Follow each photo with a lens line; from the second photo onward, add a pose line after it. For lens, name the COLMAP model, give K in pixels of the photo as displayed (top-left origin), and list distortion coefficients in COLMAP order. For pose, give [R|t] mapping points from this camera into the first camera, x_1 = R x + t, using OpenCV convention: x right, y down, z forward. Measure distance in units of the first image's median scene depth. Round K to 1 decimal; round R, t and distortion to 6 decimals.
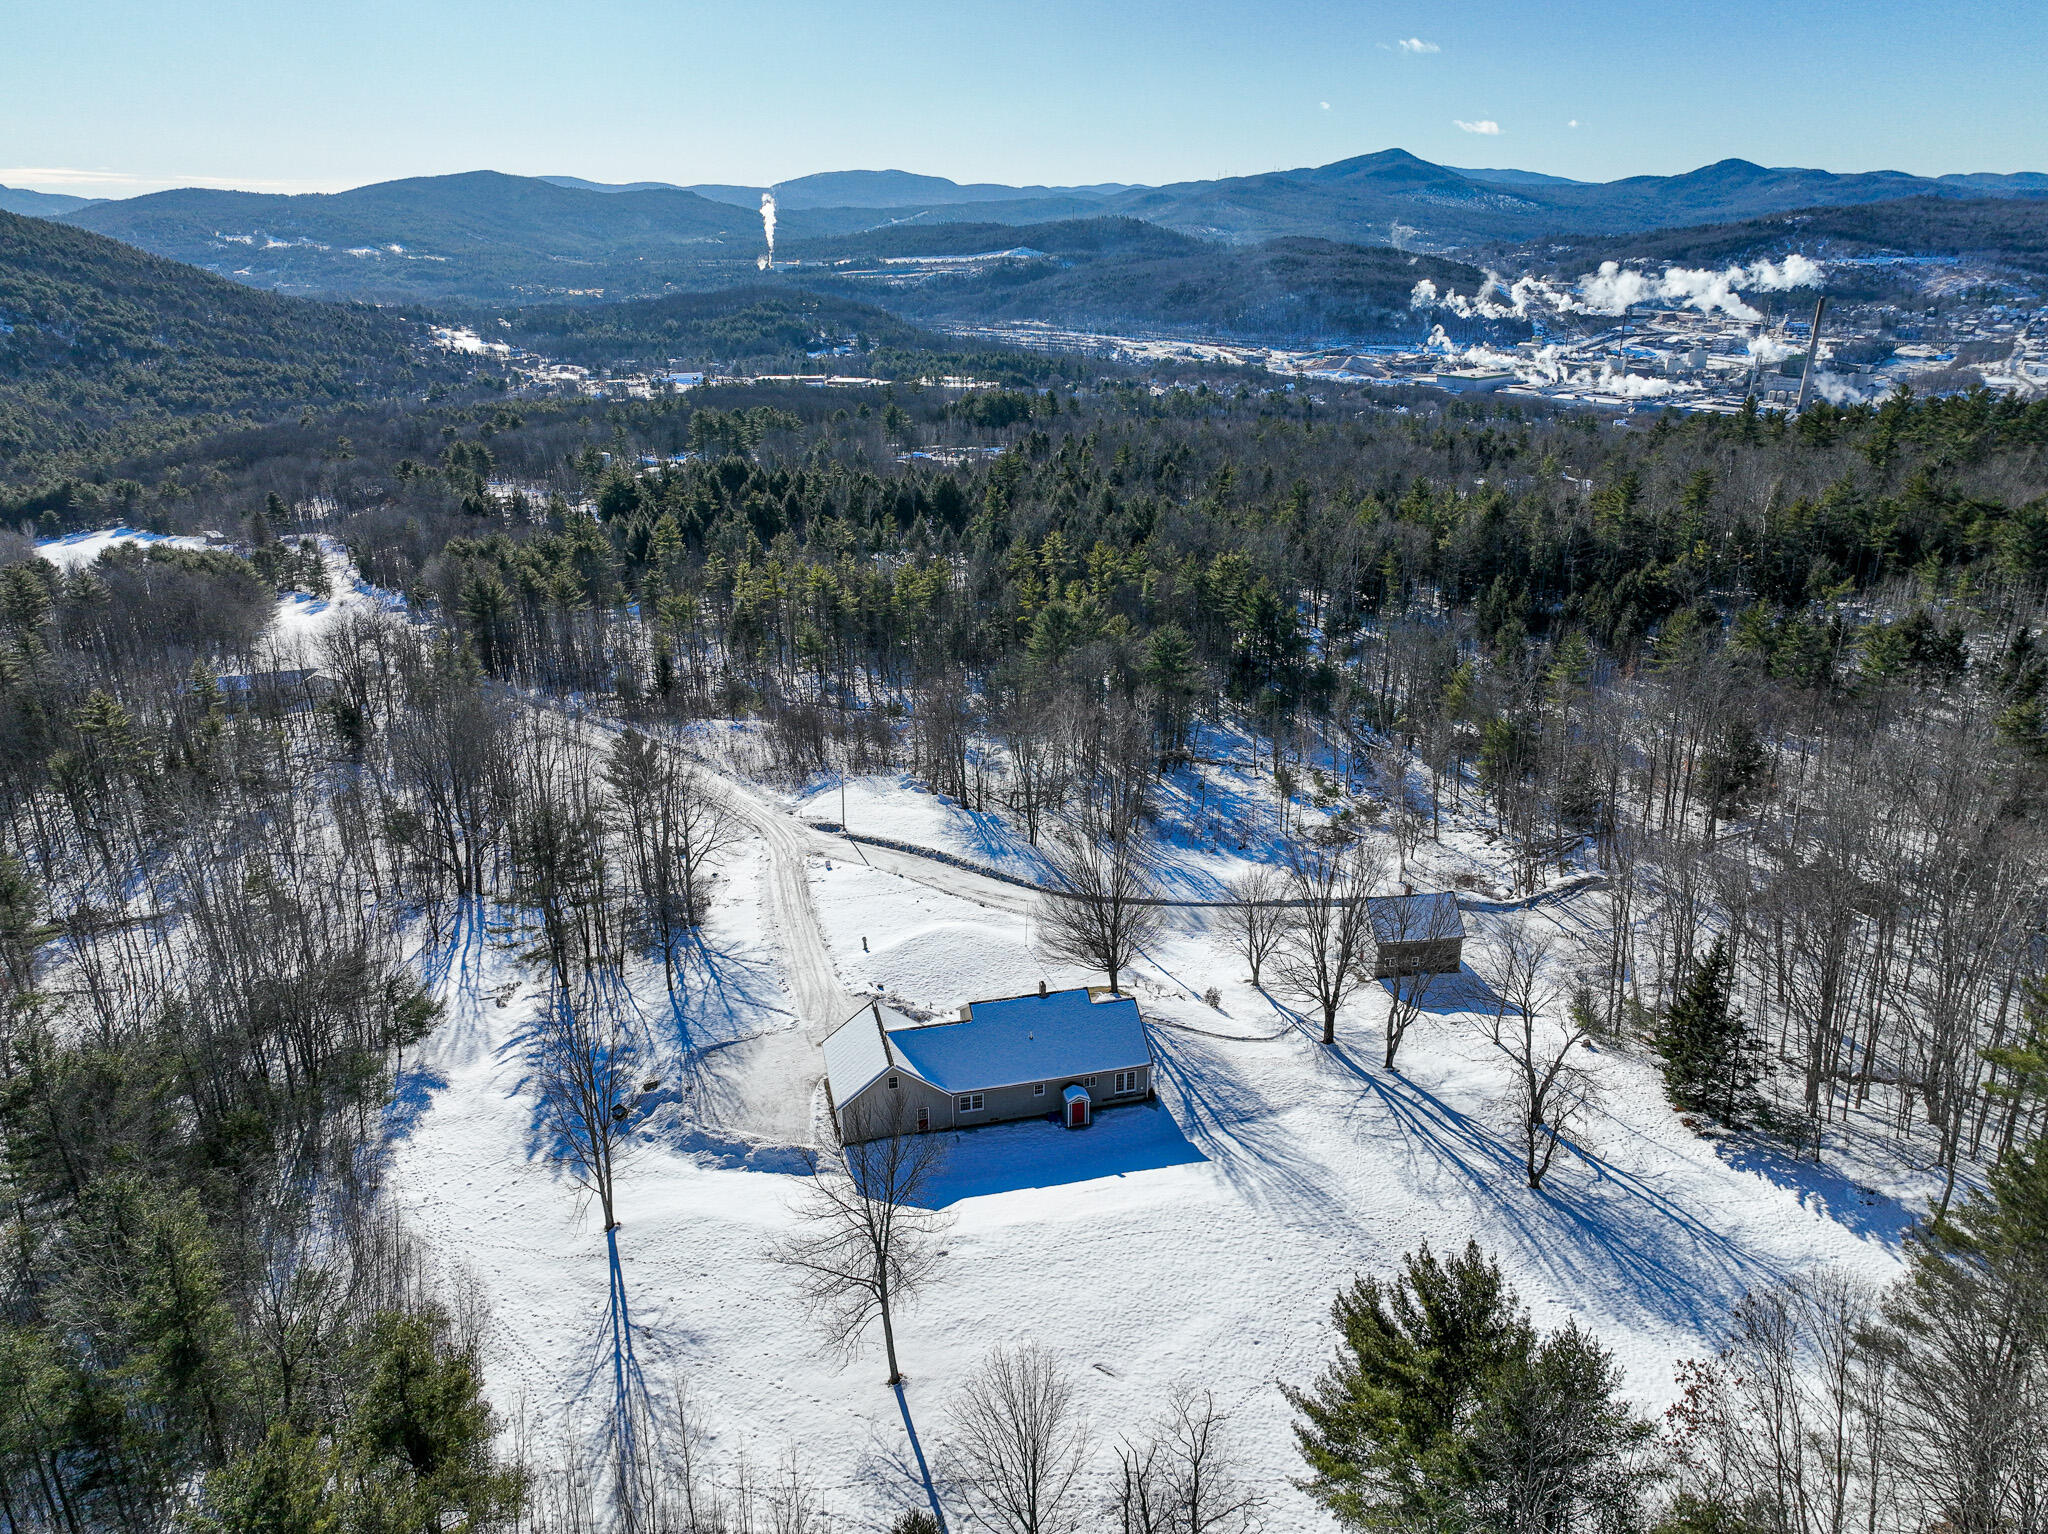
lens RADIAL K [[1438.0, 0, 1027.0], [0, 1438.0, 761.8], [0, 0, 1]] dist [0.002763, 0.013049]
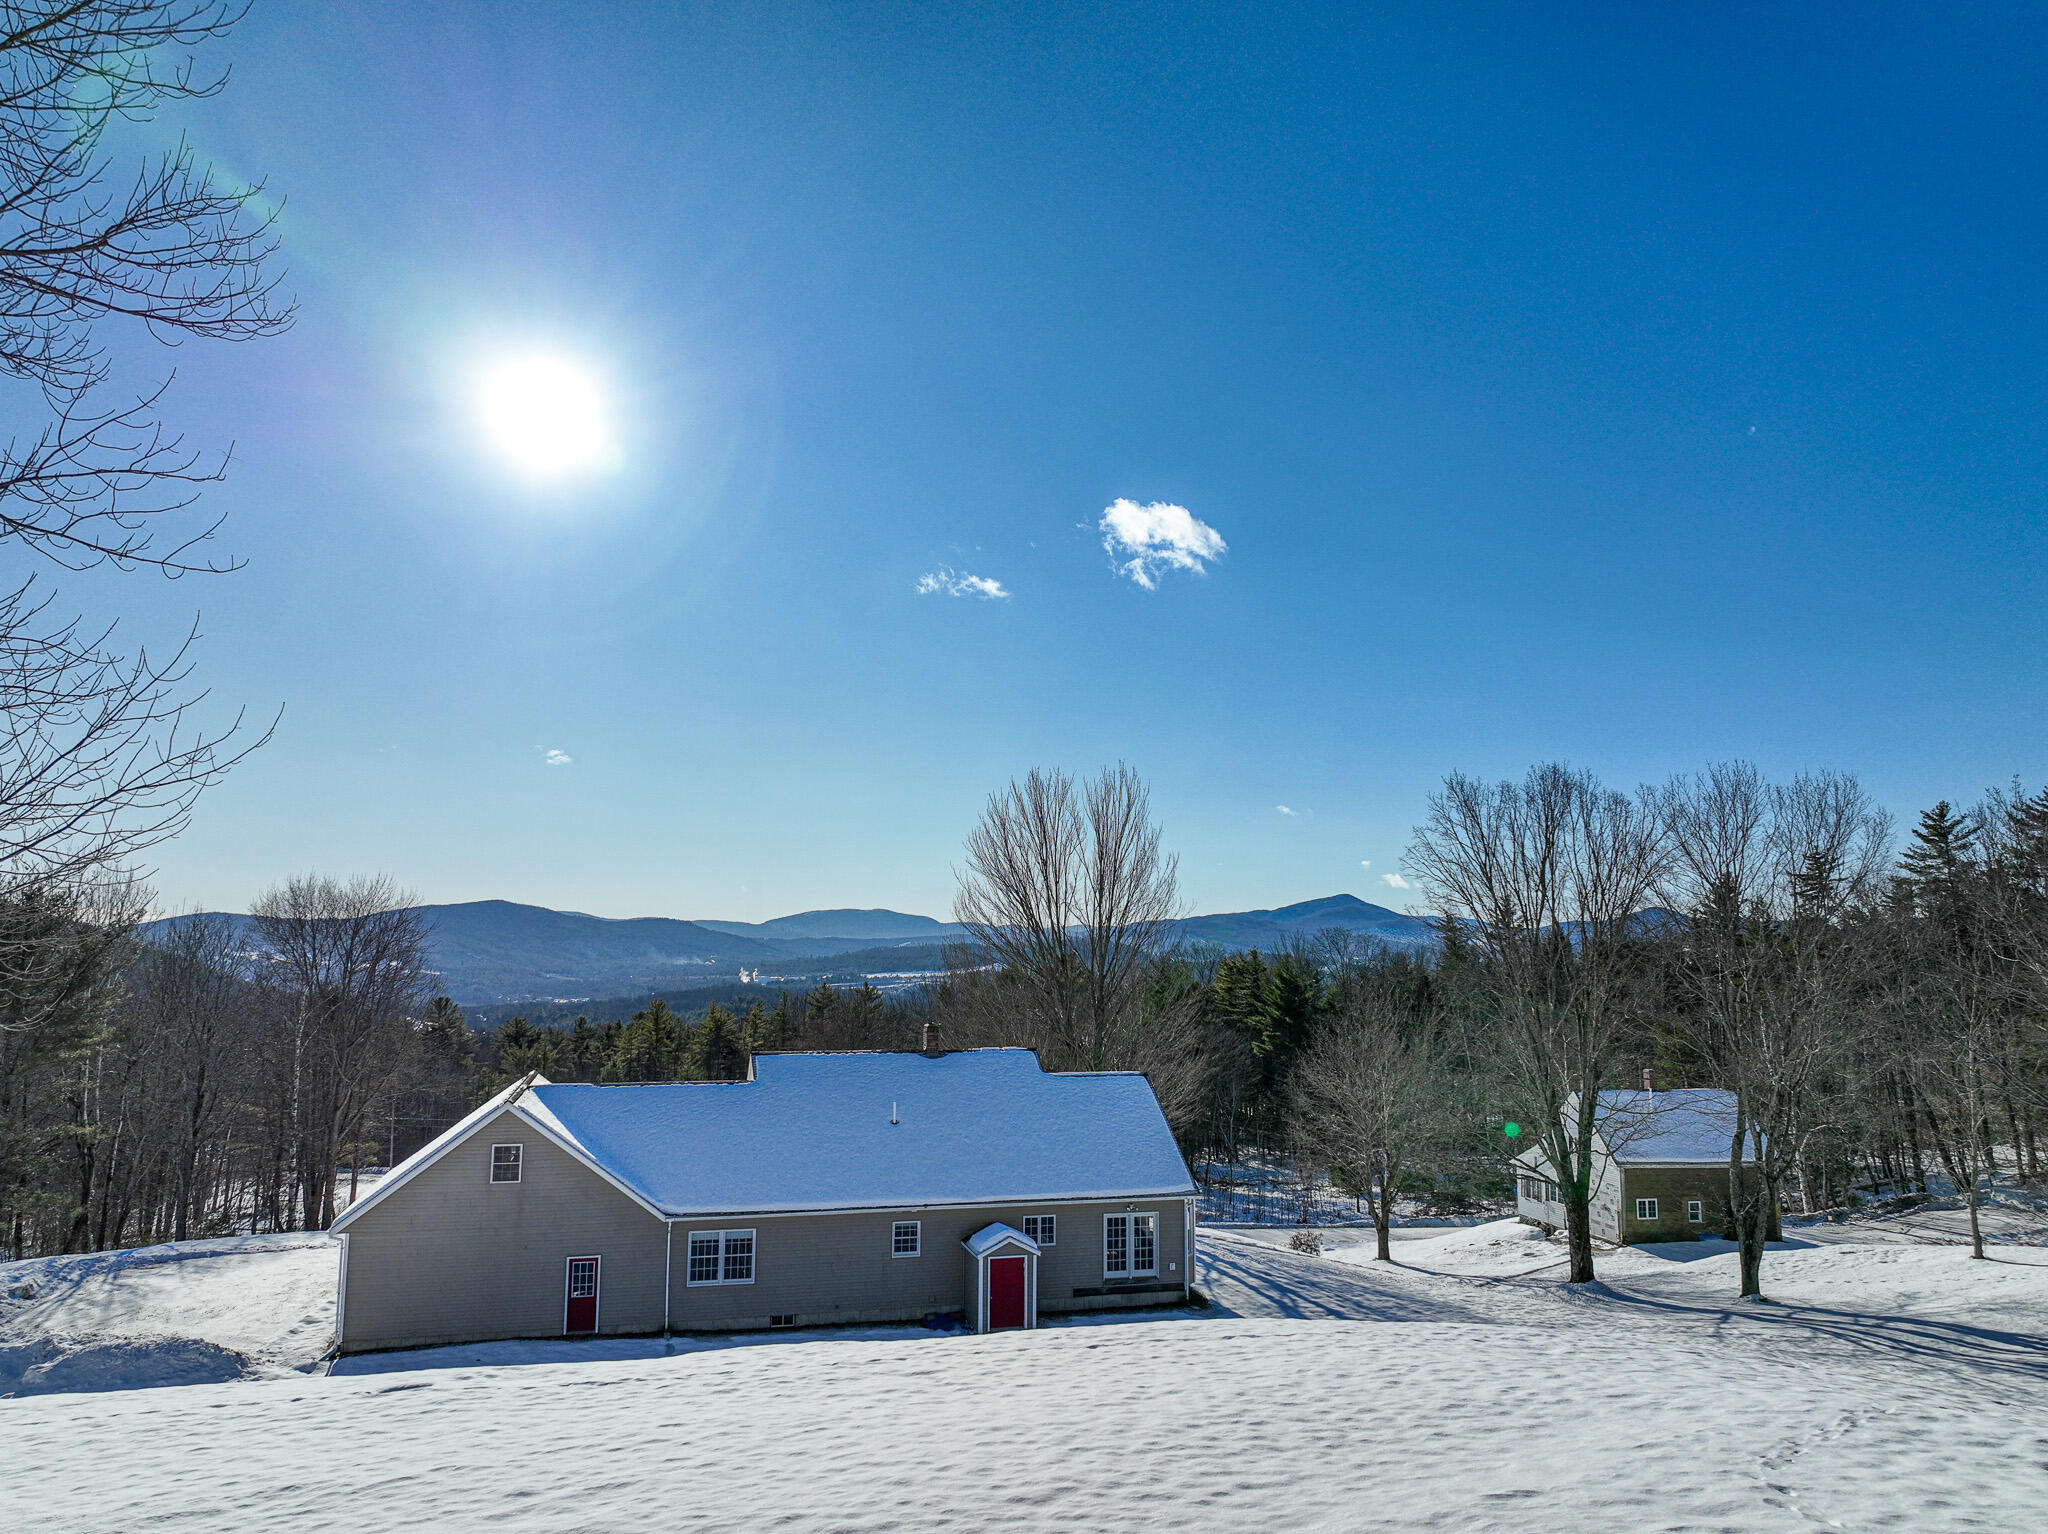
lens RADIAL K [[1438.0, 0, 1020.0], [0, 1438.0, 763.1], [0, 0, 1]] dist [0.002763, 0.013049]
pose [[0.999886, 0.012050, 0.009078, 0.033592], [-0.006280, 0.879549, -0.475766, 0.296304], [-0.013717, 0.475655, 0.879525, 0.598094]]
